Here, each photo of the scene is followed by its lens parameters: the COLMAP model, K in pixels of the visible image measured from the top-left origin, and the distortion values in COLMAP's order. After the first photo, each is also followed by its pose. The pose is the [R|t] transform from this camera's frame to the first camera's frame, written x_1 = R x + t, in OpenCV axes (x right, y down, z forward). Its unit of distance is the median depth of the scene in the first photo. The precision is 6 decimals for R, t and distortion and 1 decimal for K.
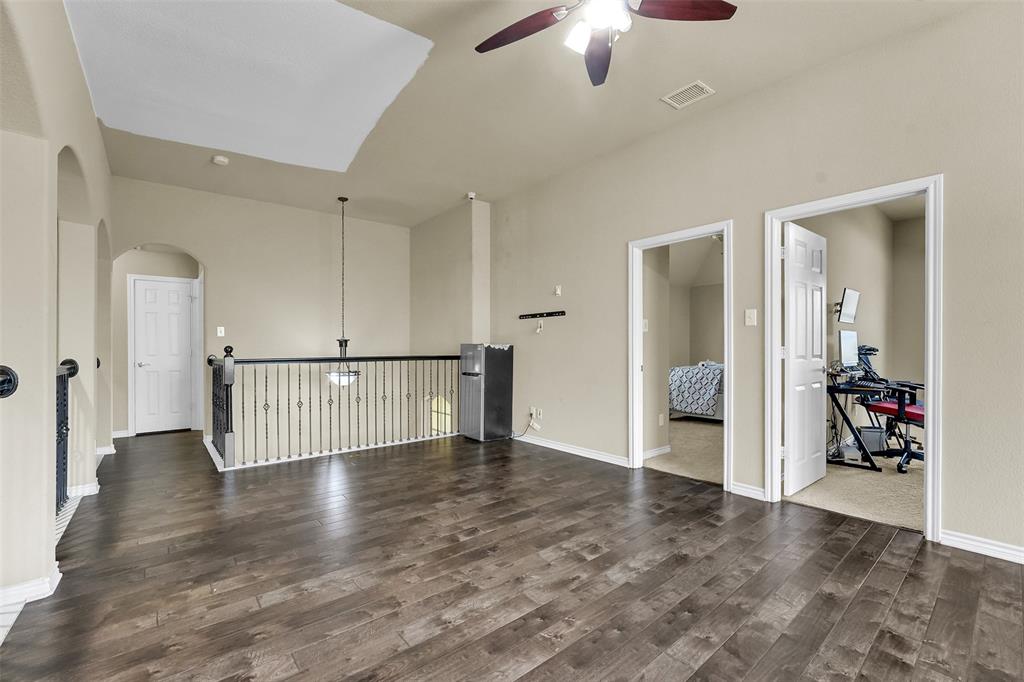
lens RADIAL K [[434.6, 0, 515.5], [0, 434.6, 334.4], [0, 0, 1]] dist [-0.020068, 0.000229]
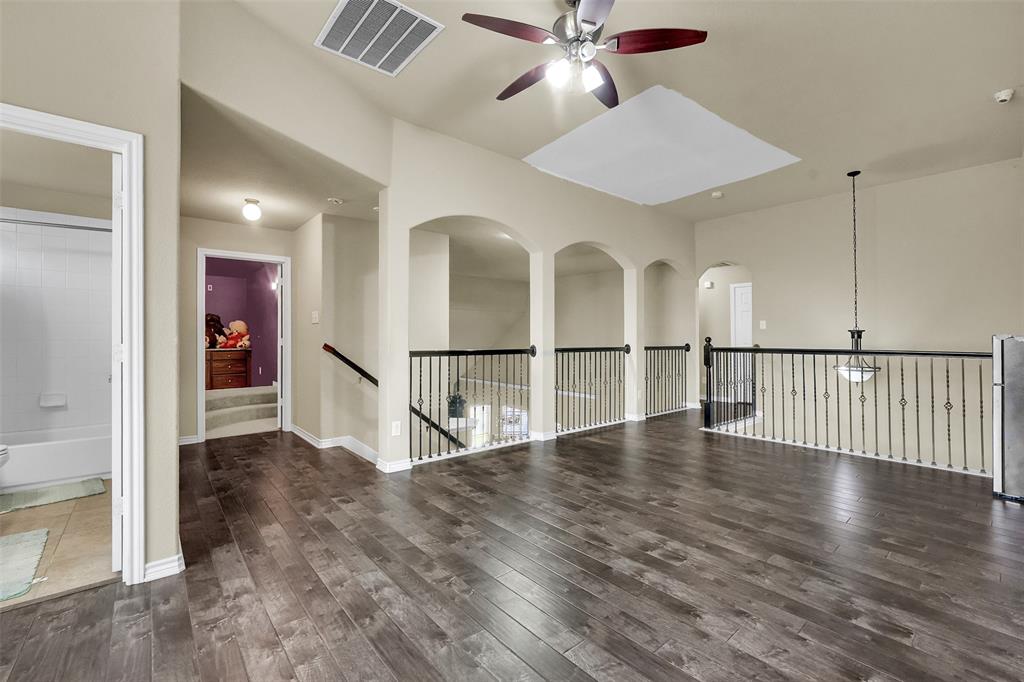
lens RADIAL K [[434.6, 0, 515.5], [0, 434.6, 334.4], [0, 0, 1]] dist [-0.020068, 0.000229]
pose [[0.015034, -0.000927, -0.999887, 0.948100], [0.029812, 0.999555, -0.000478, 0.000514], [0.999442, -0.029801, 0.015055, 0.556128]]
